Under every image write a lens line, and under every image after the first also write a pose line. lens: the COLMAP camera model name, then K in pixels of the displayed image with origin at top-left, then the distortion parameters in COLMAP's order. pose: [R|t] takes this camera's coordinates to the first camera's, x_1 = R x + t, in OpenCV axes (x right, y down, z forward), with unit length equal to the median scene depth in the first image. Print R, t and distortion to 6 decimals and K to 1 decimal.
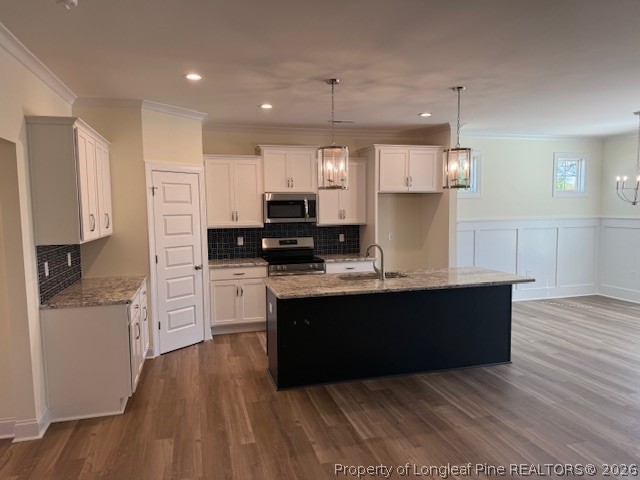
lens RADIAL K [[452.2, 0, 319.7], [0, 452.2, 244.6], [0, 0, 1]] dist [-0.002419, -0.006903]
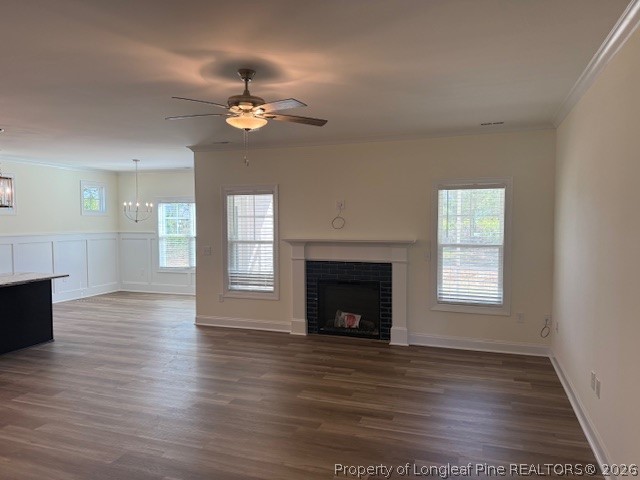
lens RADIAL K [[452.2, 0, 319.7], [0, 452.2, 244.6], [0, 0, 1]] dist [-0.002419, -0.006903]
pose [[0.582449, -0.031132, 0.812271, -0.180976], [0.063483, 0.997956, -0.007273, 0.039294], [-0.810384, 0.055802, 0.583235, -0.402093]]
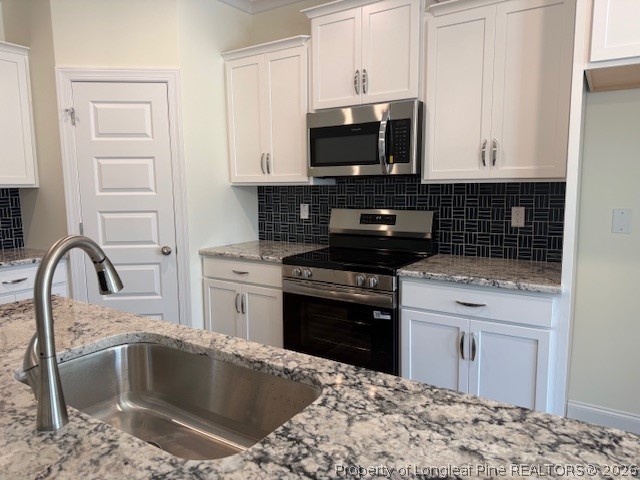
lens RADIAL K [[452.2, 0, 319.7], [0, 452.2, 244.6], [0, 0, 1]] dist [-0.002419, -0.006903]
pose [[0.648667, 0.104020, -0.753931, 0.232268], [-0.064448, 0.994565, 0.081770, -0.012877], [0.758339, -0.004452, 0.651845, 0.622289]]
